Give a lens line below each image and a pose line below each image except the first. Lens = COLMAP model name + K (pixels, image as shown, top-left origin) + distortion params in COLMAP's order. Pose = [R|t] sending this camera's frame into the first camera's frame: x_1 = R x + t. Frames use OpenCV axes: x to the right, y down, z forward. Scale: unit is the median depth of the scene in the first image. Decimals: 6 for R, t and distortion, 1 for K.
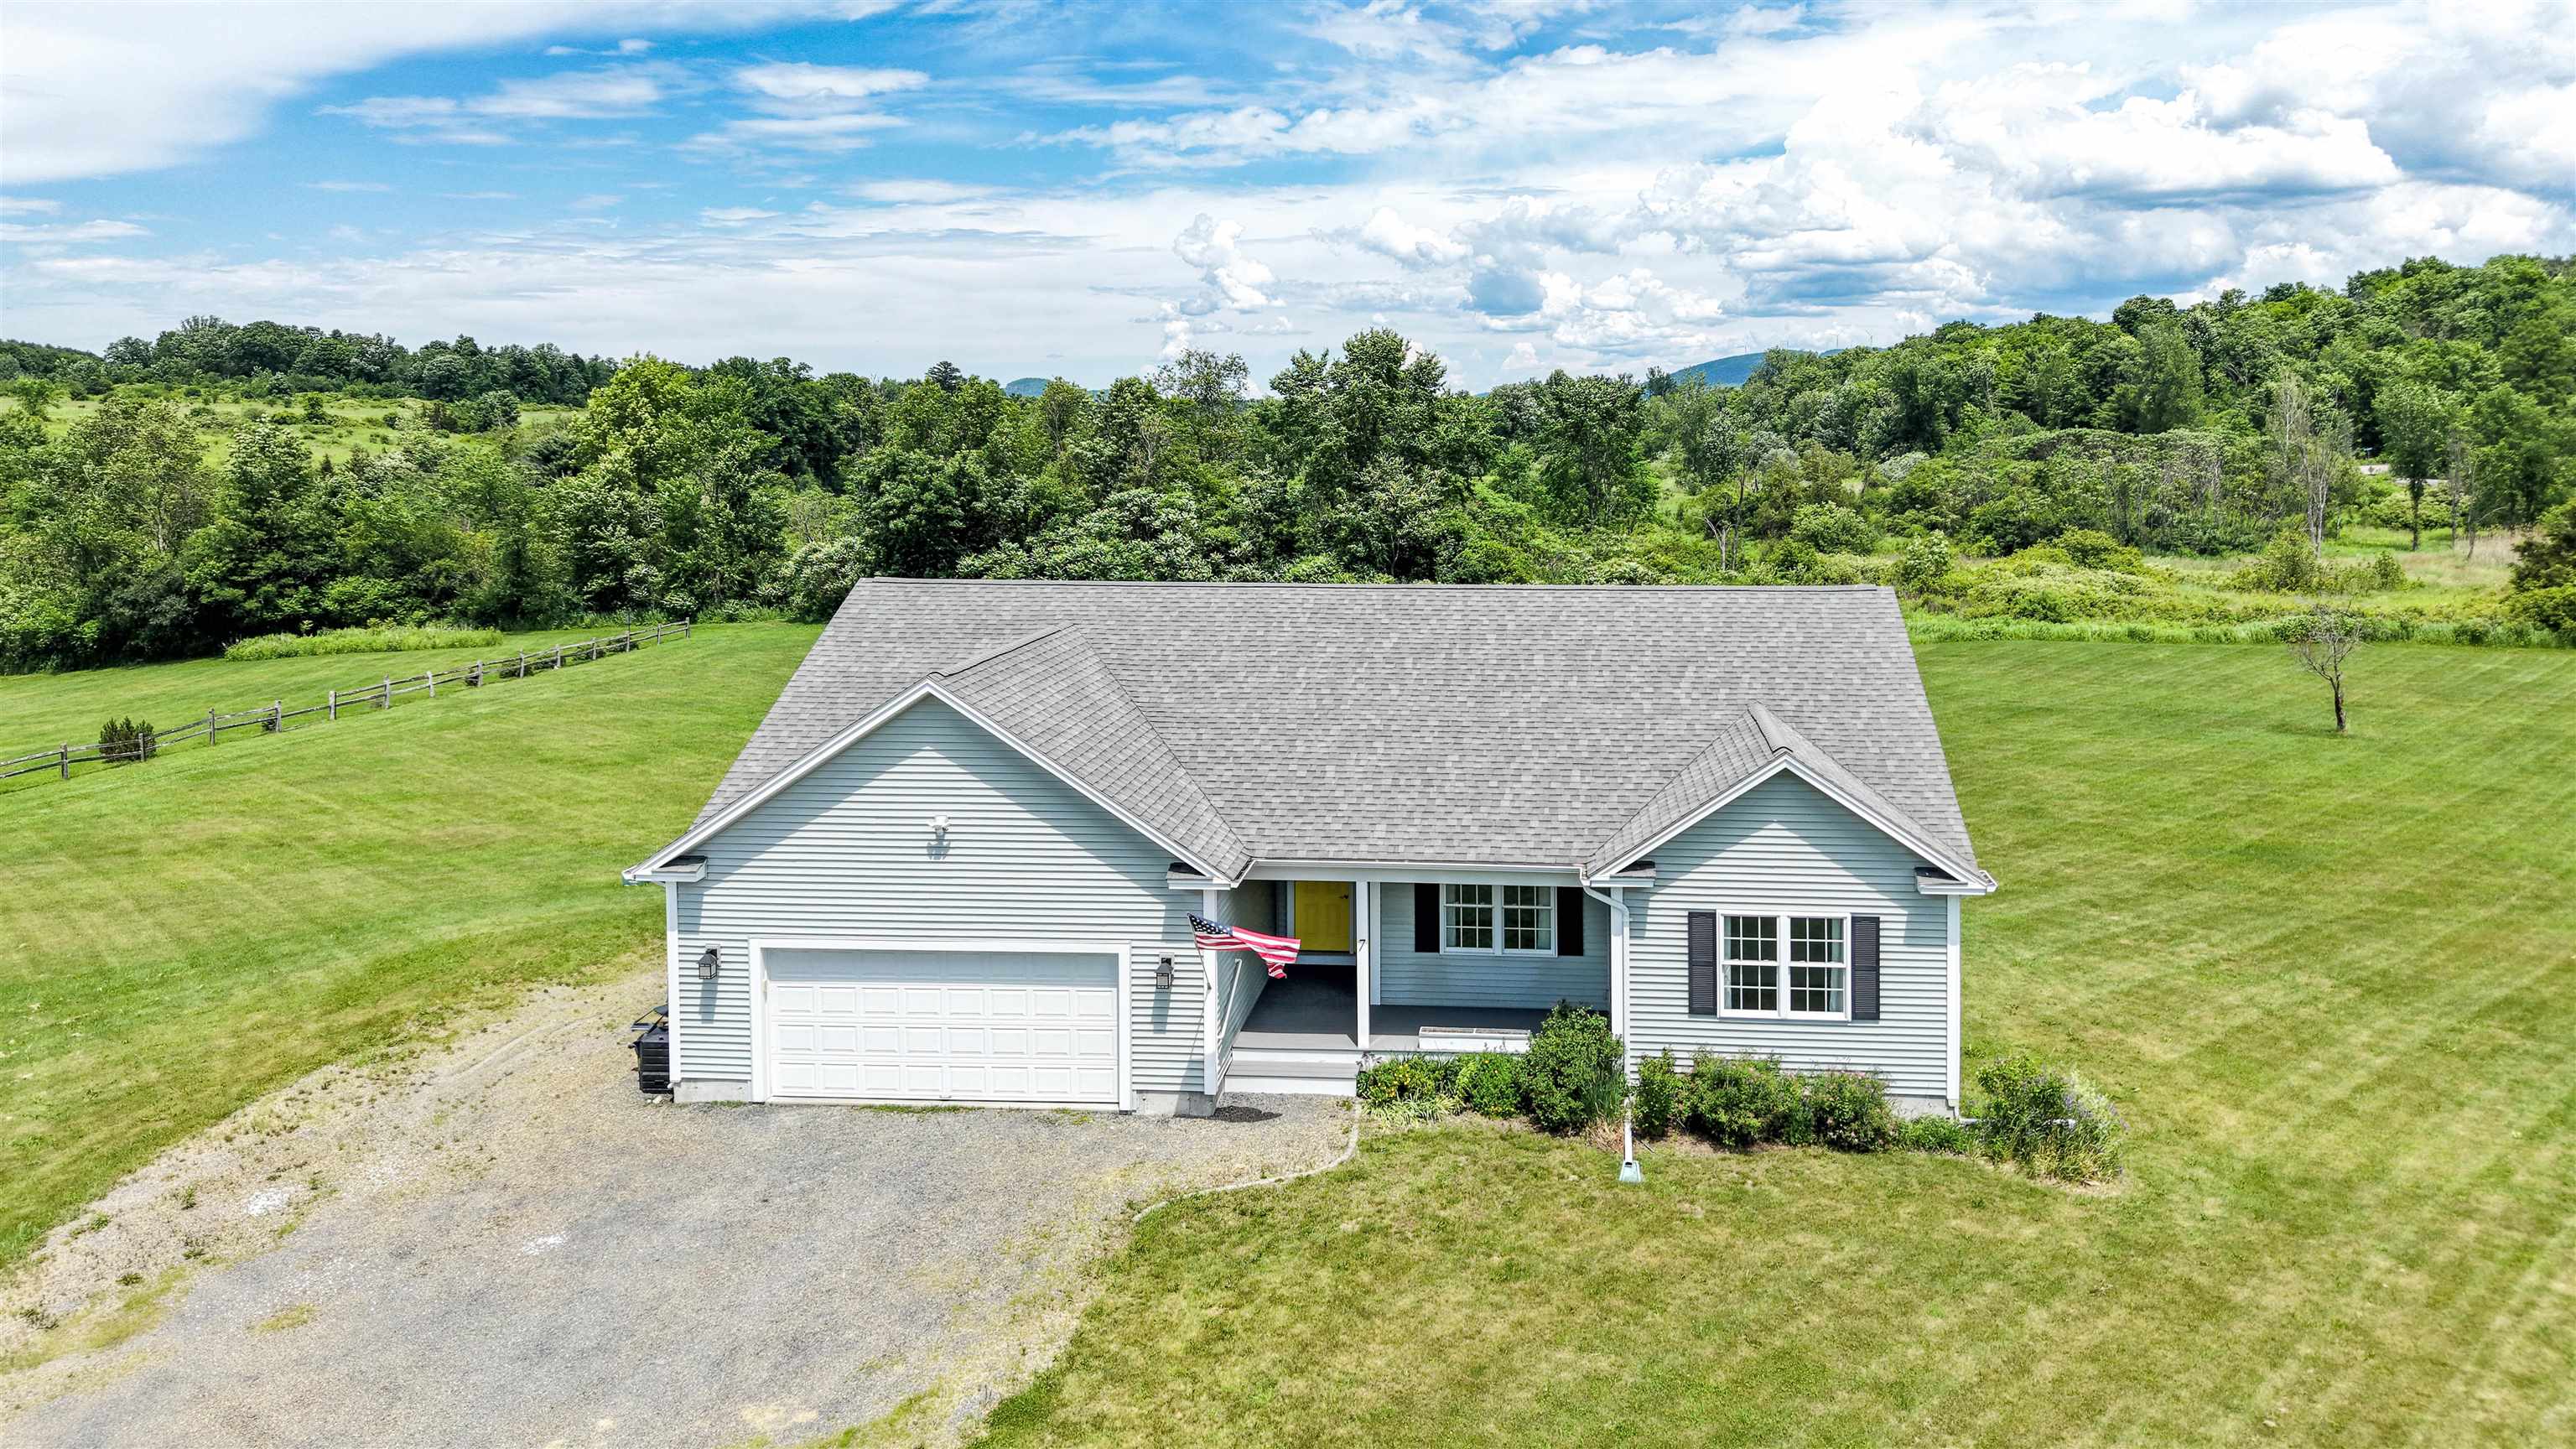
lens RADIAL K [[1764.4, 0, 1287.8], [0, 1764.4, 718.1], [0, 0, 1]] dist [0.027012, -0.036366]
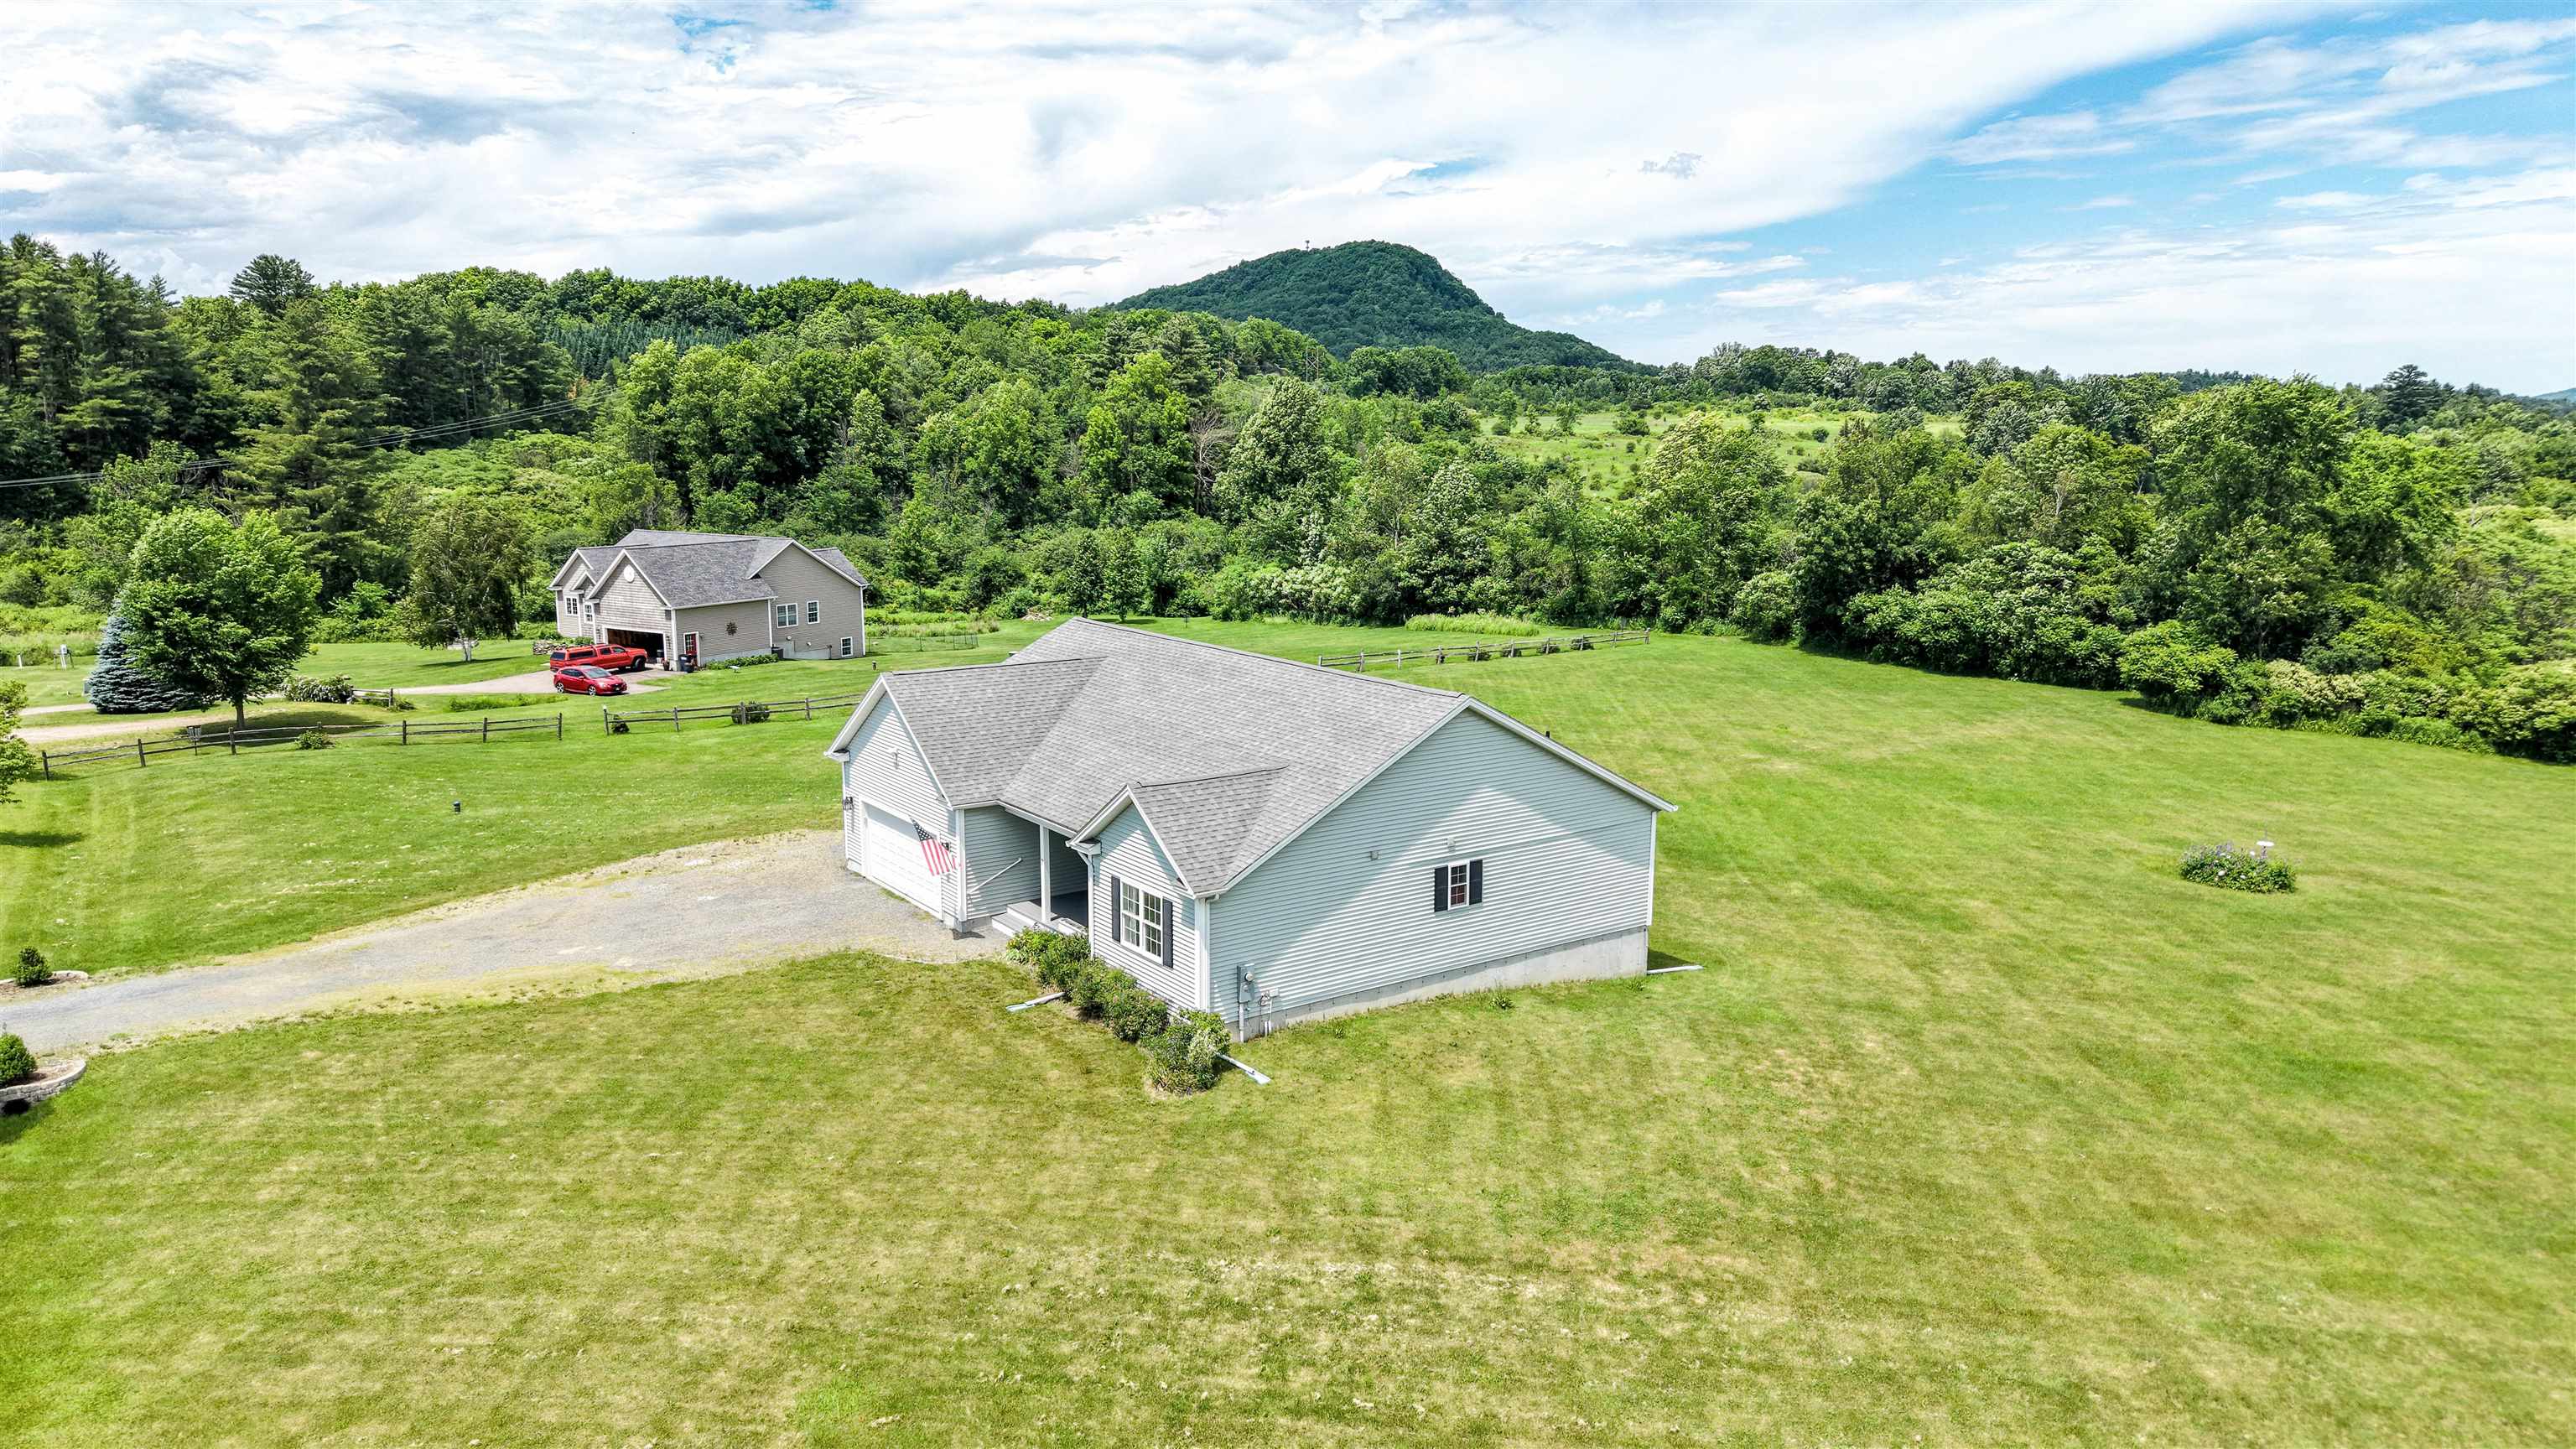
lens RADIAL K [[1764.4, 0, 1282.7], [0, 1764.4, 730.5], [0, 0, 1]] dist [0.027012, -0.036366]
pose [[0.623781, 0.135649, -0.769738, 0.432110], [-0.123998, 0.989527, 0.073896, -0.043691], [0.771701, 0.049351, 0.634068, 0.031439]]
